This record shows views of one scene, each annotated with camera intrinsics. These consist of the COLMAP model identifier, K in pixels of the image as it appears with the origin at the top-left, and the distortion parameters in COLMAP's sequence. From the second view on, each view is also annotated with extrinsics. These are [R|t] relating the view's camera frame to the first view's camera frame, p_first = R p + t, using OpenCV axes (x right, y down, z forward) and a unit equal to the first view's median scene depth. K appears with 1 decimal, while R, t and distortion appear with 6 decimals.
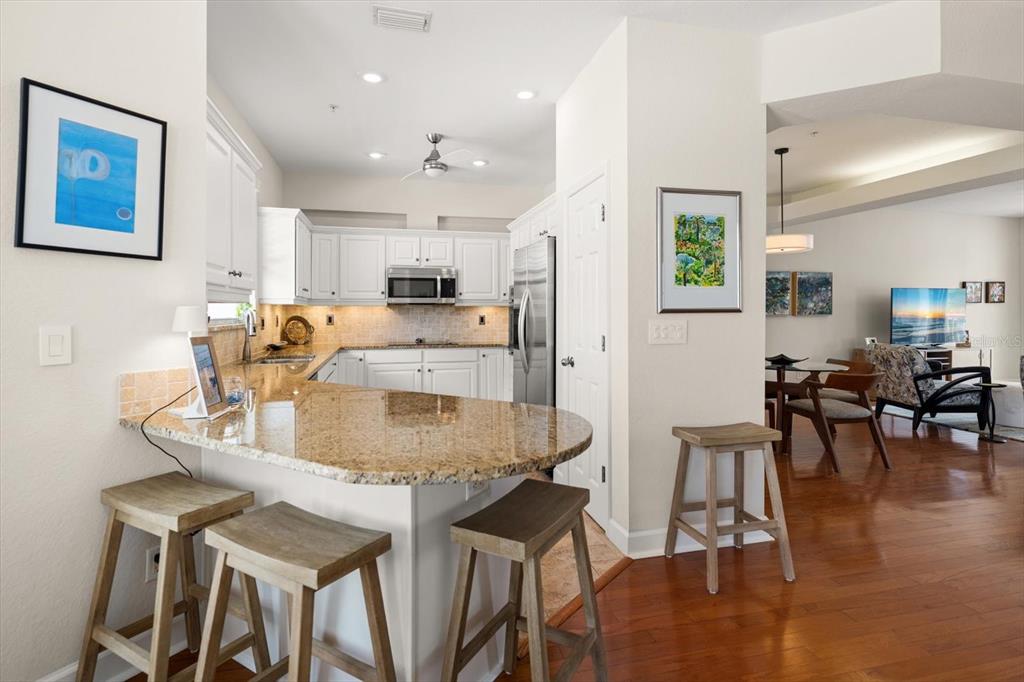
lens RADIAL K [[517.4, 0, 513.9], [0, 517.4, 307.6], [0, 0, 1]] dist [0.005208, 0.000028]
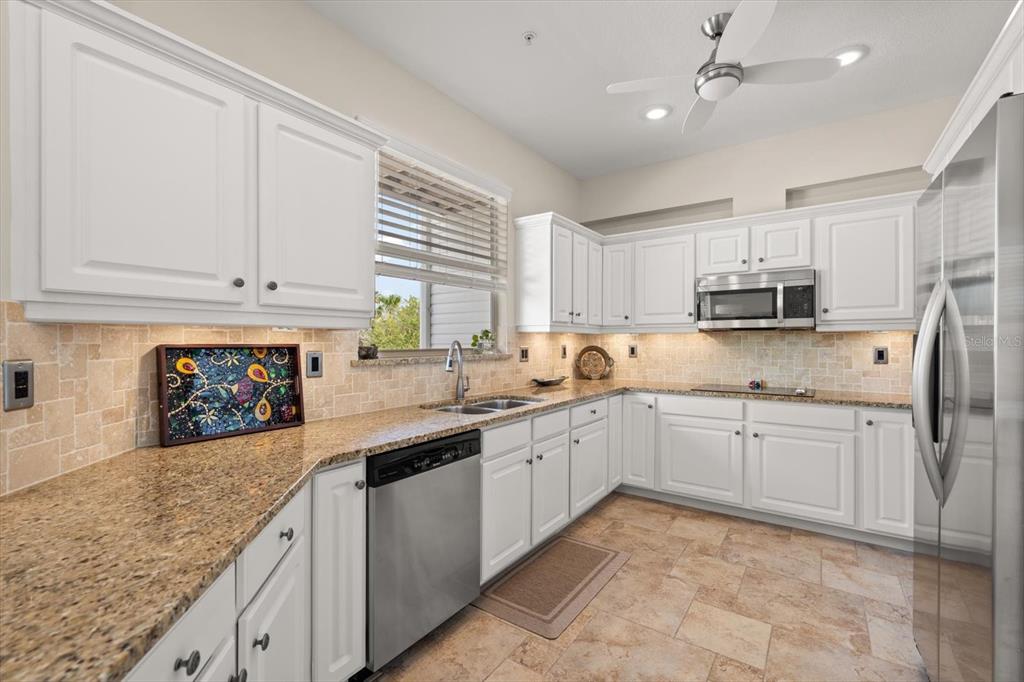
lens RADIAL K [[450.6, 0, 506.9], [0, 450.6, 341.5], [0, 0, 1]] dist [0.002598, -0.000422]
pose [[0.648827, 0.001371, -0.760935, 0.052815], [0.005893, 0.999959, 0.006826, 0.002928], [0.760913, -0.008913, 0.648793, 0.400760]]
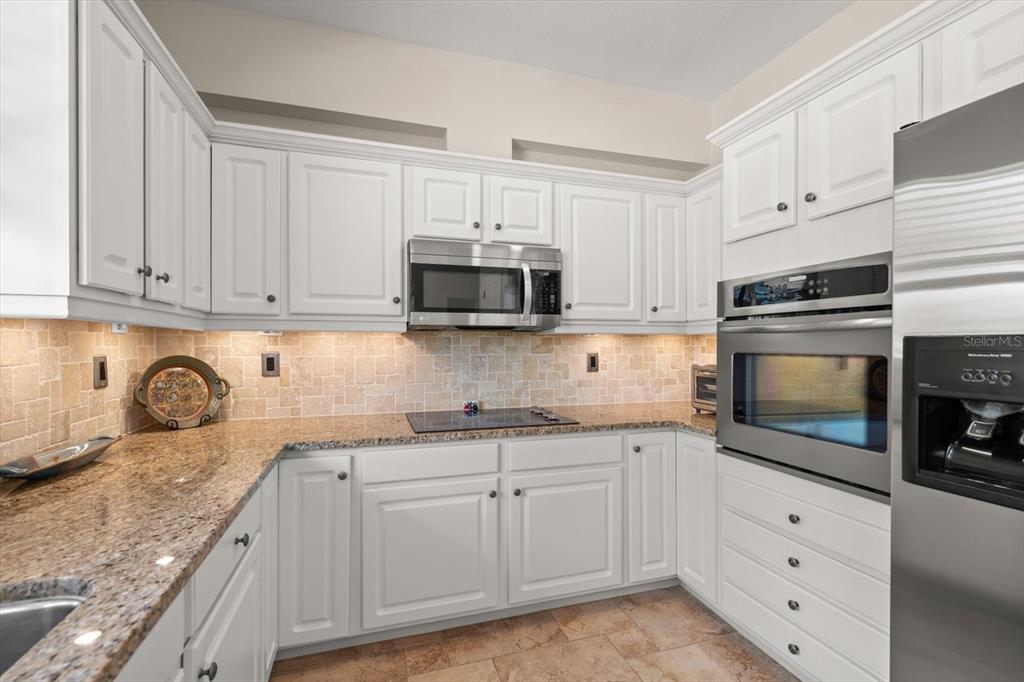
lens RADIAL K [[450.6, 0, 510.7], [0, 450.6, 346.9], [0, 0, 1]] dist [0.002598, -0.000422]
pose [[0.998098, 0.001036, 0.061633, -0.181441], [-0.001819, 0.999918, 0.012650, 0.004064], [-0.061615, -0.012739, 0.998019, 0.622677]]
